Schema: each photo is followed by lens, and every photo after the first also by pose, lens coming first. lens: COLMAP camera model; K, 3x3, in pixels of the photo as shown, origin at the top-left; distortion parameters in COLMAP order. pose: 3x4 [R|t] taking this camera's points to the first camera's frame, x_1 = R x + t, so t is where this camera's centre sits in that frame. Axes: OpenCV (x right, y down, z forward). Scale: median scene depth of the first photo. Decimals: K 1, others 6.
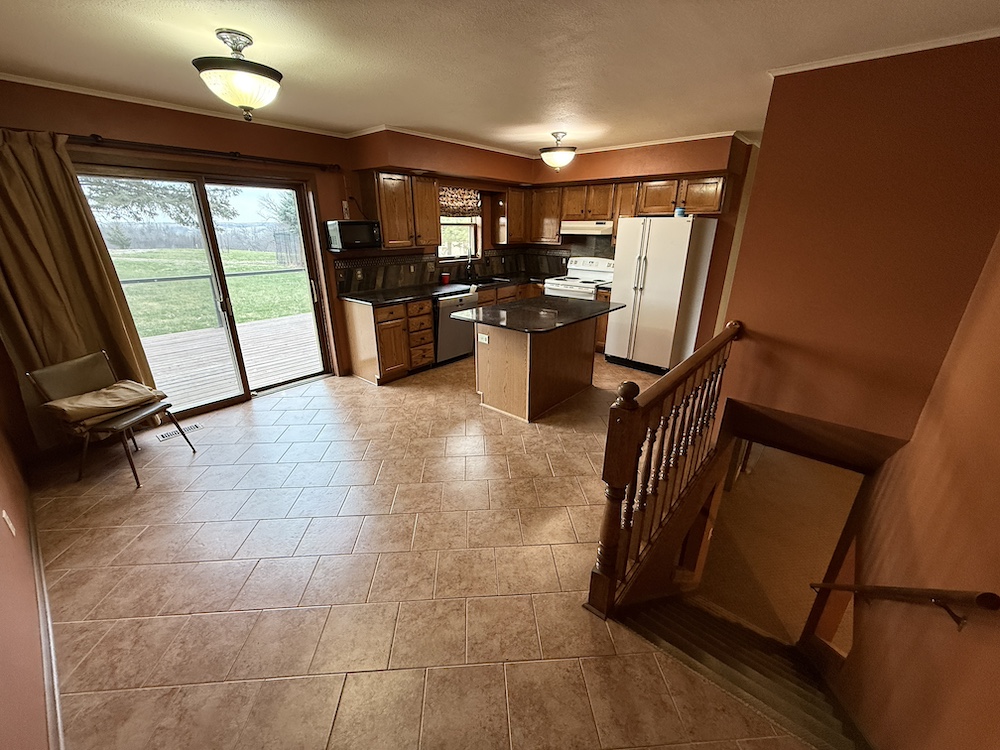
lens RADIAL K [[399.7, 0, 500.0], [0, 399.7, 375.0], [0, 0, 1]] dist [-0.000608, 0.000071]
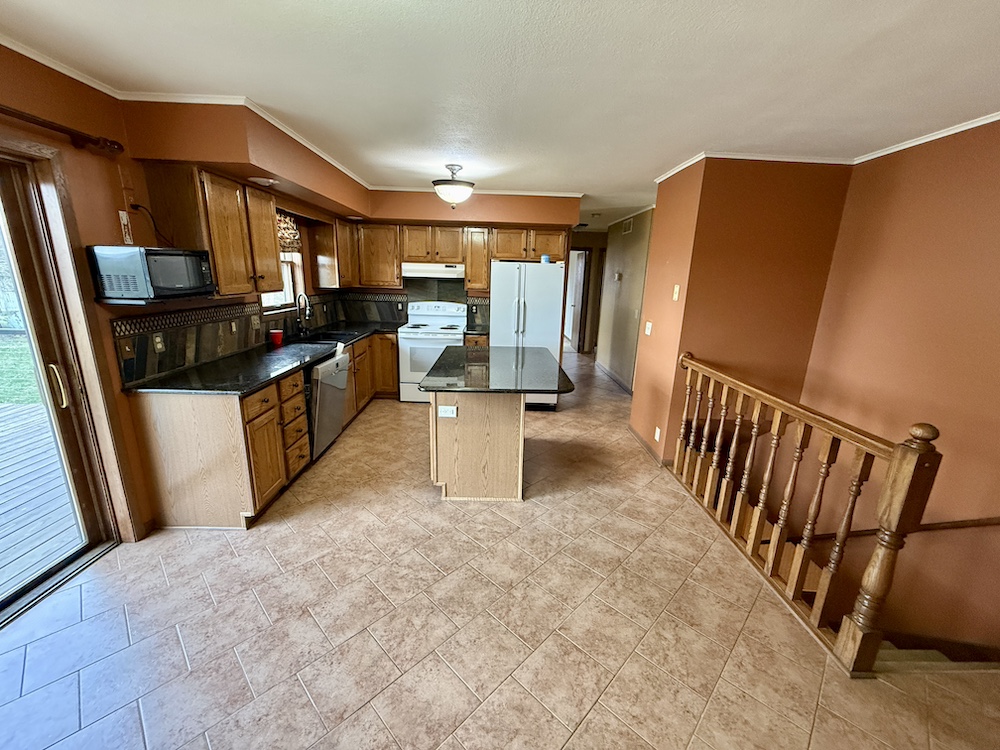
lens RADIAL K [[399.7, 0, 500.0], [0, 399.7, 375.0], [0, 0, 1]] dist [-0.000608, 0.000071]
pose [[0.749396, -0.144540, 0.646154, -0.344806], [0.208101, 0.977846, -0.022615, -0.093880], [-0.628570, 0.151413, 0.762872, 0.277260]]
